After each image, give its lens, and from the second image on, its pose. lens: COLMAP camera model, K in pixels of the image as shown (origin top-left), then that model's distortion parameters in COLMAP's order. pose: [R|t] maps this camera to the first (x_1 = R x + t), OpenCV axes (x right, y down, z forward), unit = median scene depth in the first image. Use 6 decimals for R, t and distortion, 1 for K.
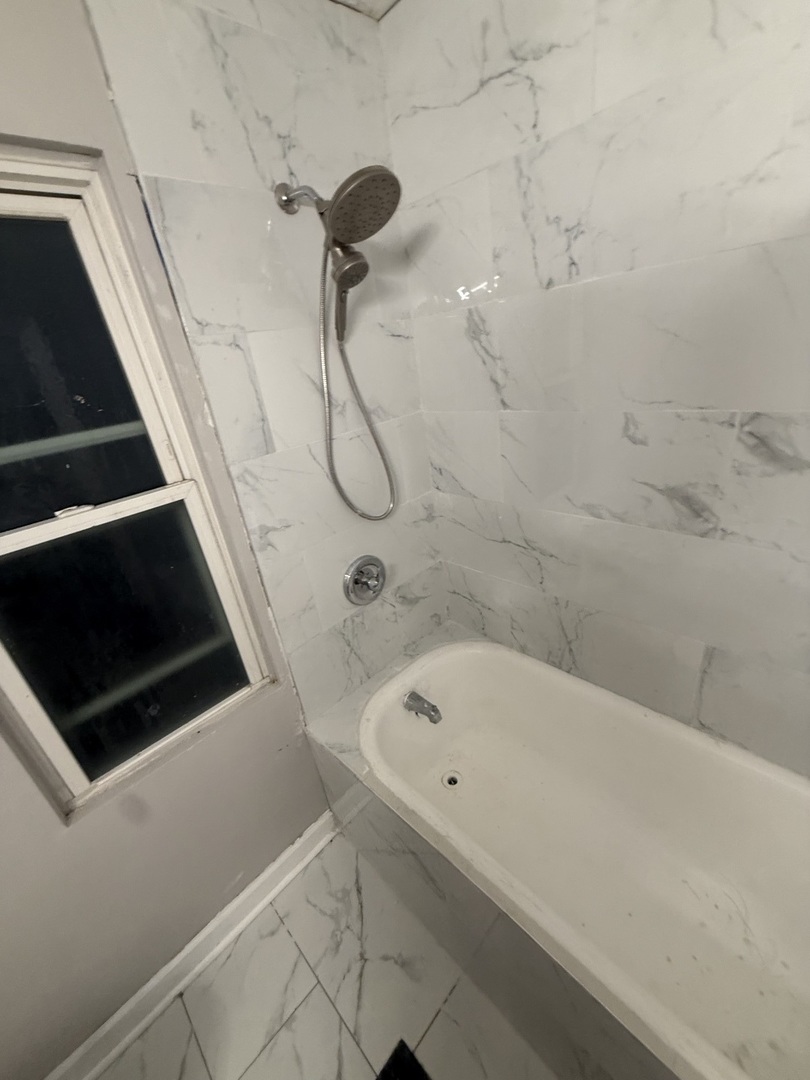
lens RADIAL K [[428.4, 0, 403.3], [0, 428.4, 535.7], [0, 0, 1]] dist [-0.001563, 0.000075]
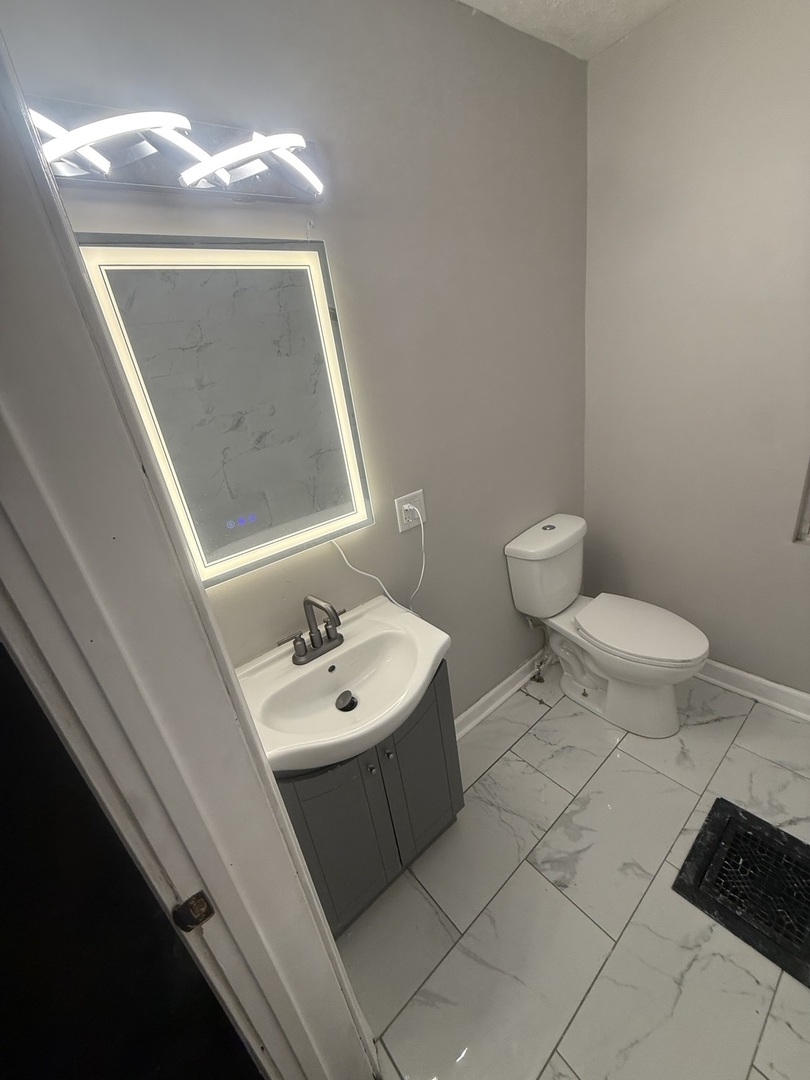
lens RADIAL K [[428.4, 0, 402.5], [0, 428.4, 537.4], [0, 0, 1]] dist [-0.001563, 0.000075]
pose [[-0.073117, 0.520628, -0.850647, 0.597738], [-0.241009, 0.818427, 0.521624, 0.184798], [0.967765, 0.243153, 0.065635, -0.453041]]
